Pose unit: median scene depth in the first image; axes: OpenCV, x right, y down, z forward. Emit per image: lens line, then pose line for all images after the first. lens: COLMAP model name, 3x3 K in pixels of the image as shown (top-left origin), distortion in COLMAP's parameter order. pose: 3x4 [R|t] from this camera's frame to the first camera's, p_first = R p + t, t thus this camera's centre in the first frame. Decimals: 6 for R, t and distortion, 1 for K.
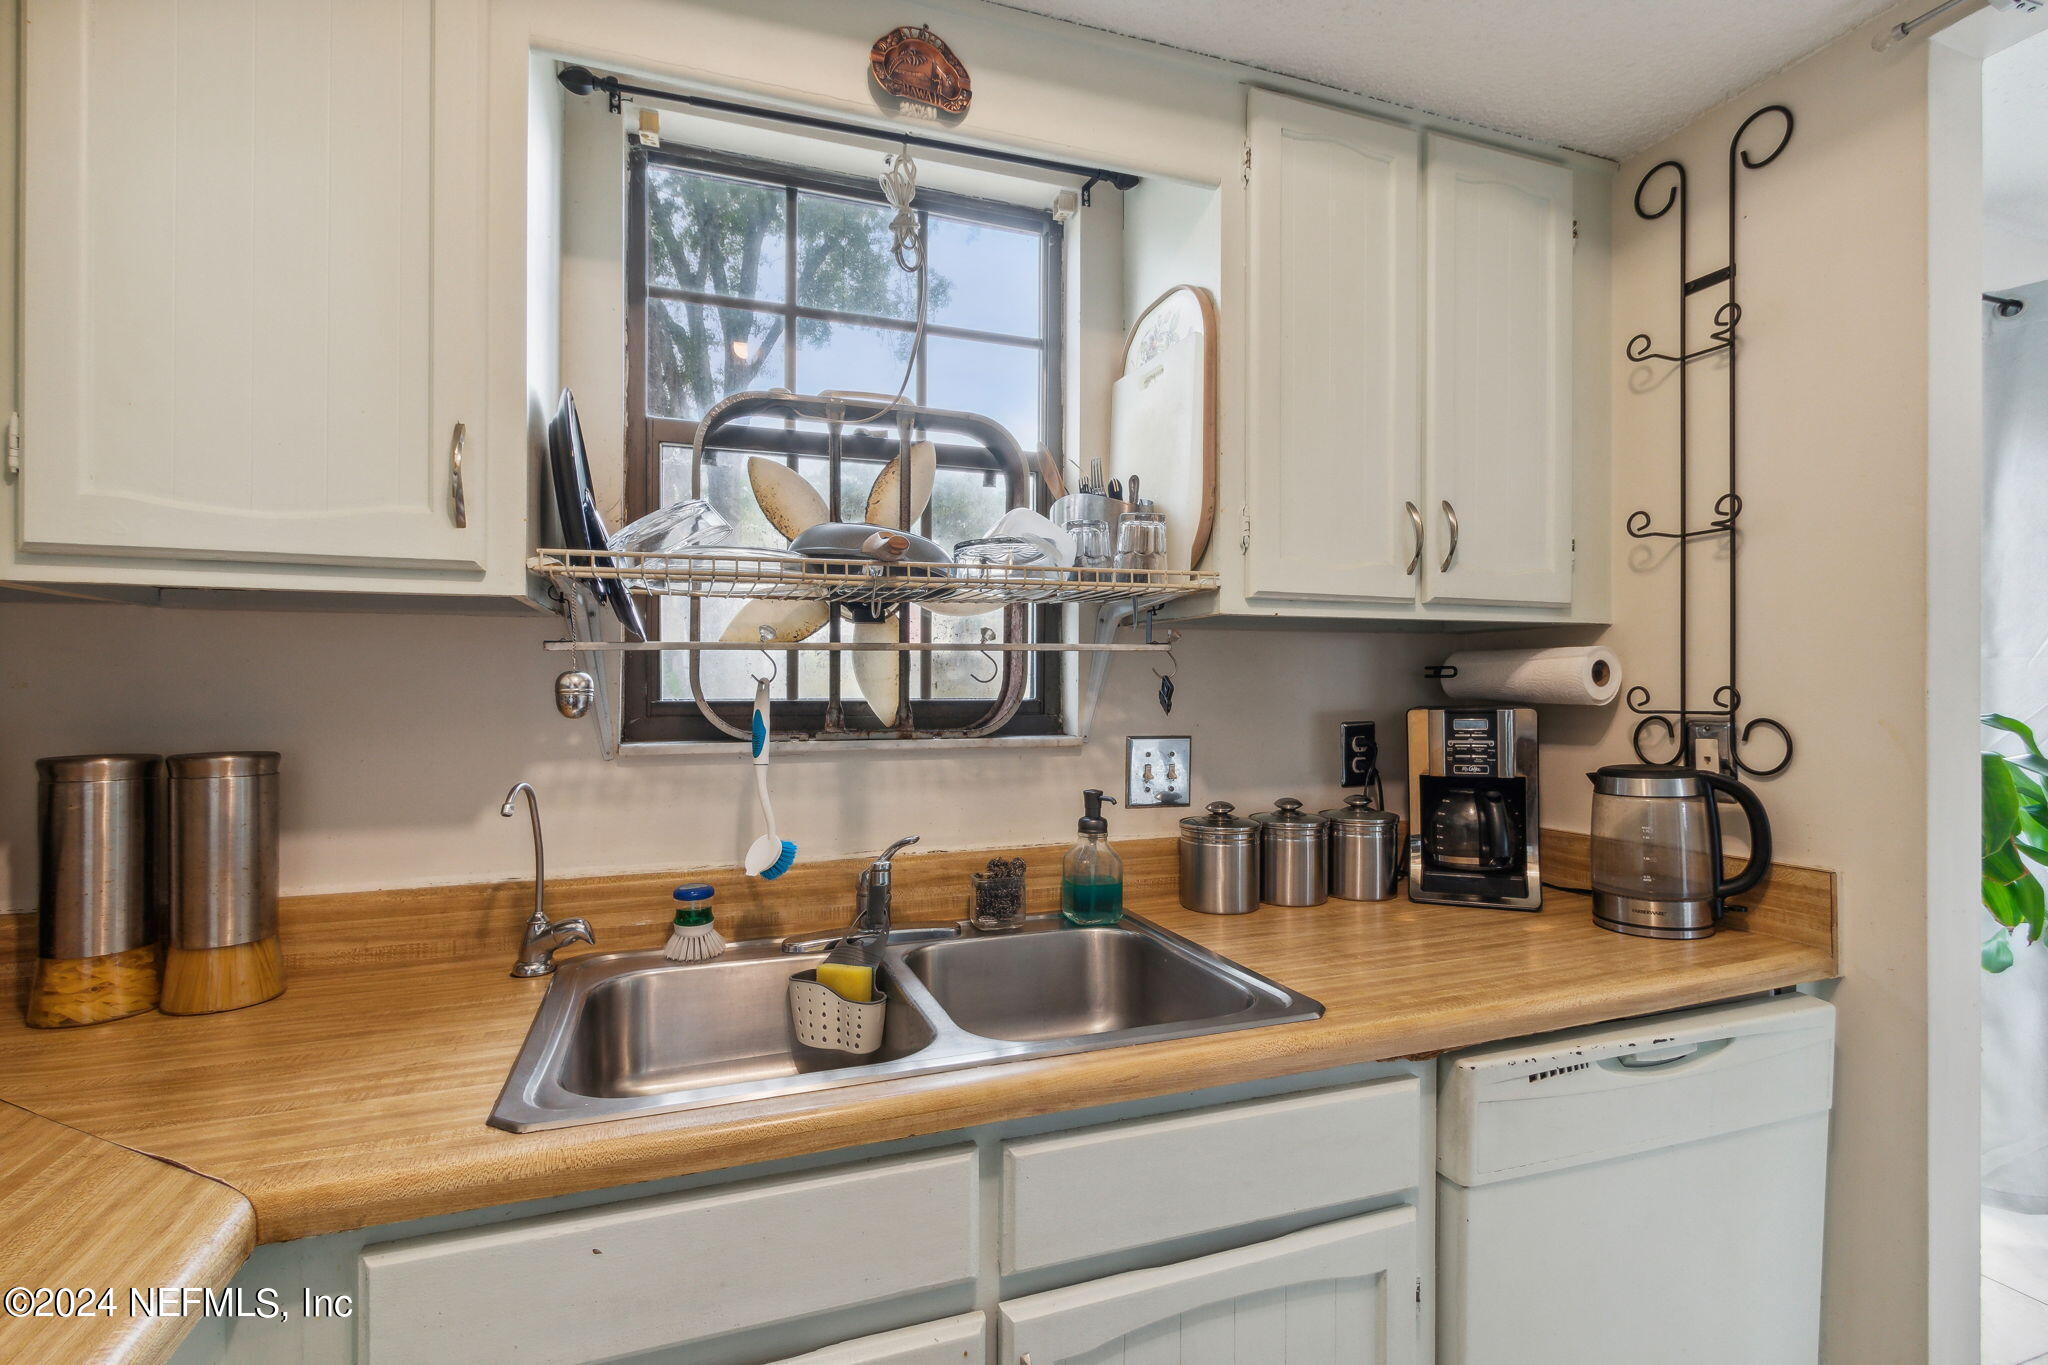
lens RADIAL K [[950.7, 0, 1025.2], [0, 950.7, 691.7], [0, 0, 1]] dist [0.003059, -0.000155]
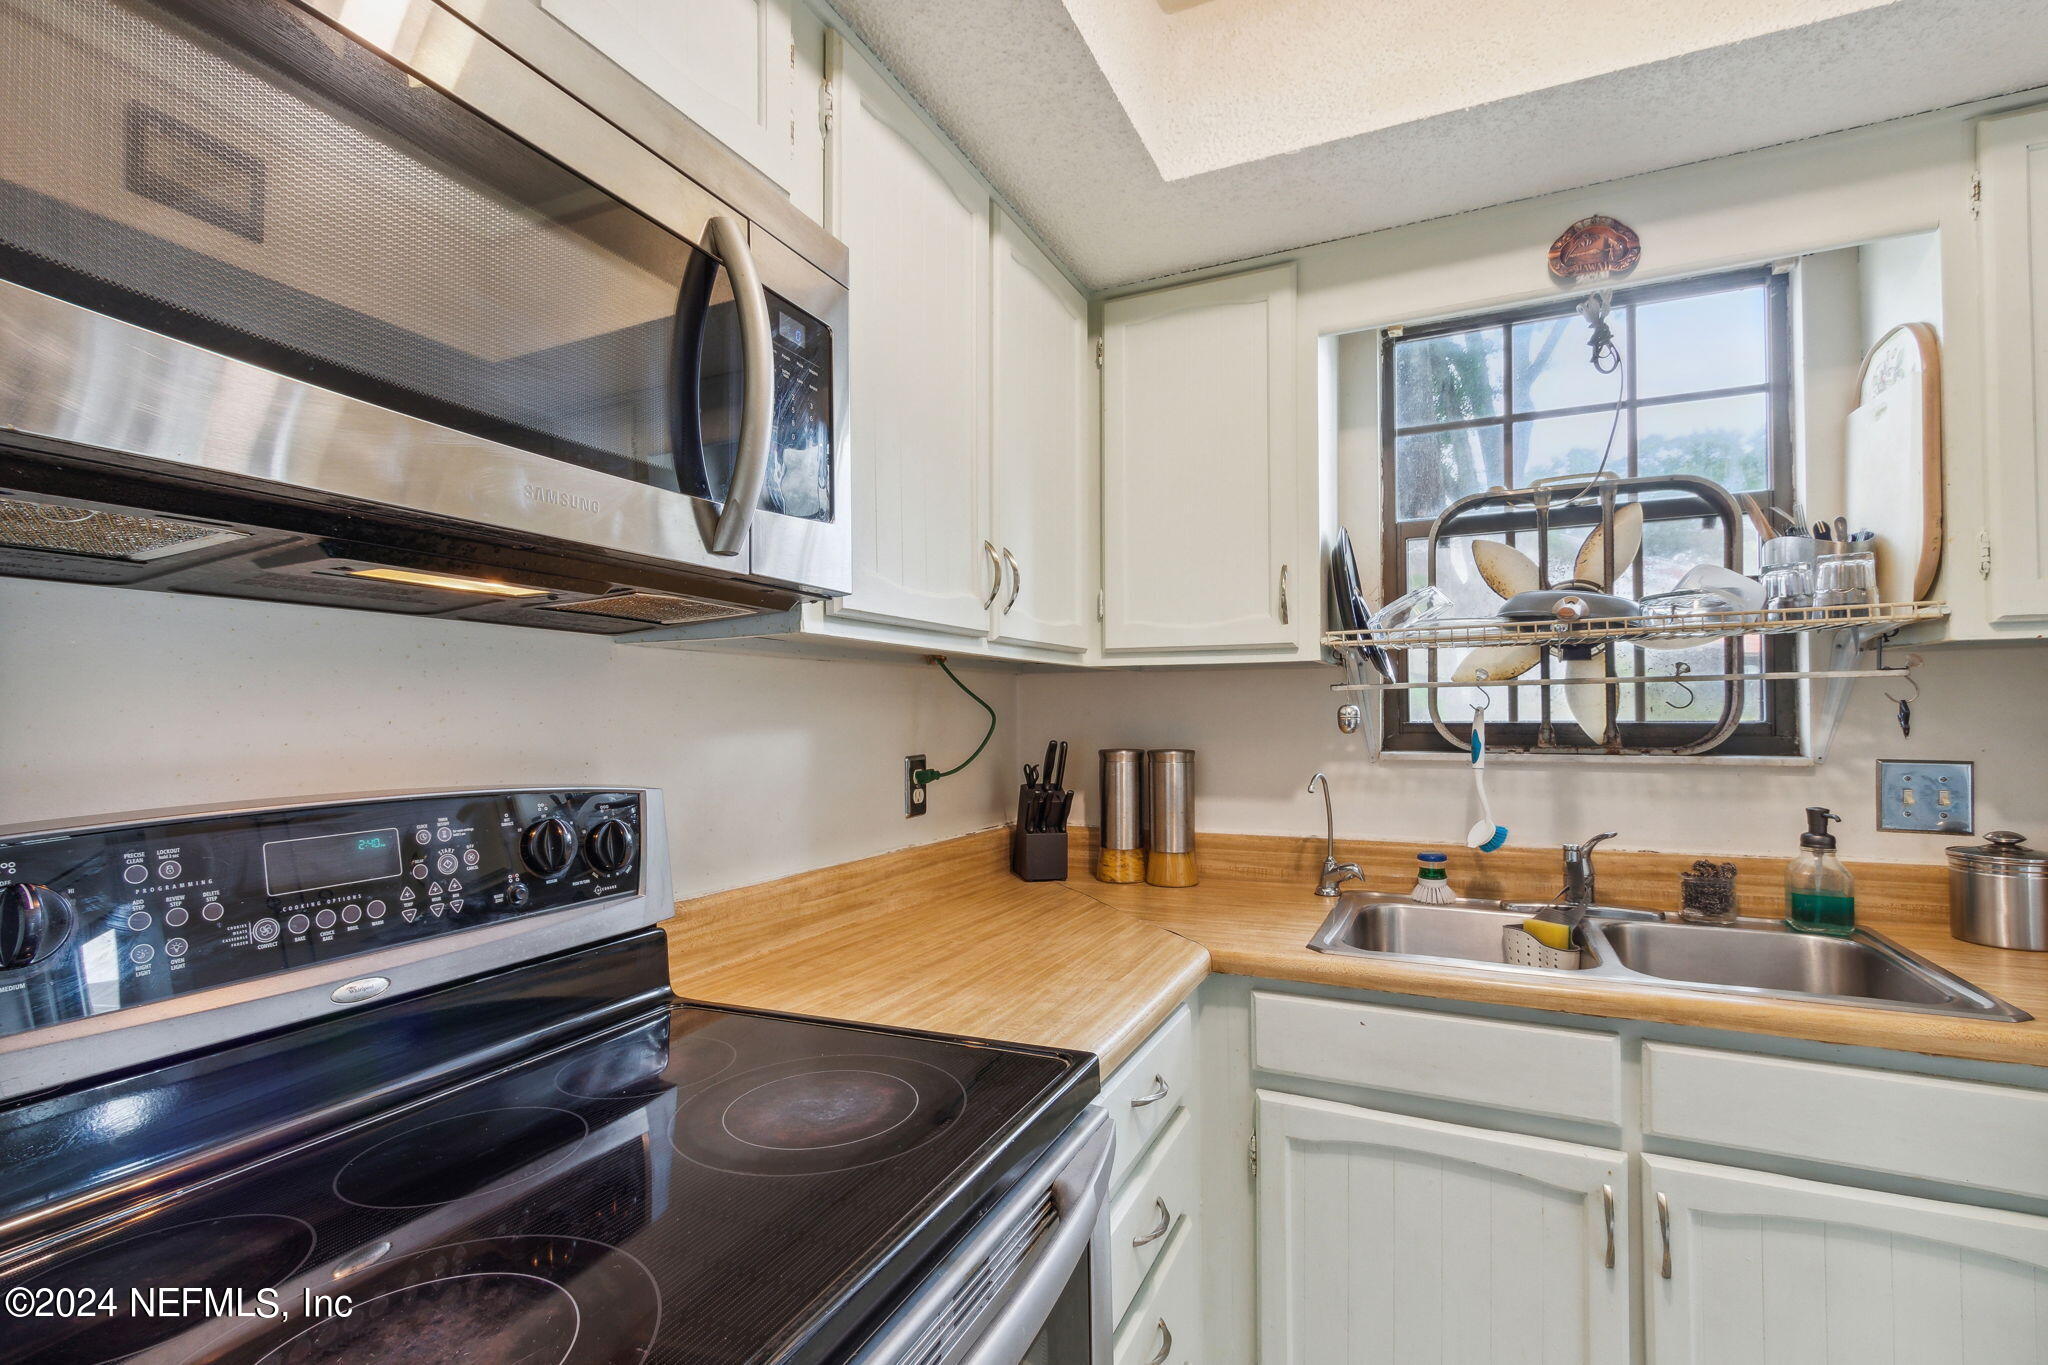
lens RADIAL K [[932.4, 0, 1017.5], [0, 932.4, 690.1], [0, 0, 1]] dist [0.000496, -0.000184]
pose [[0.700978, -0.020293, -0.712895, 0.203388], [0.005252, 0.999715, -0.023293, -0.009427], [0.713164, 0.012584, 0.700884, -0.399583]]
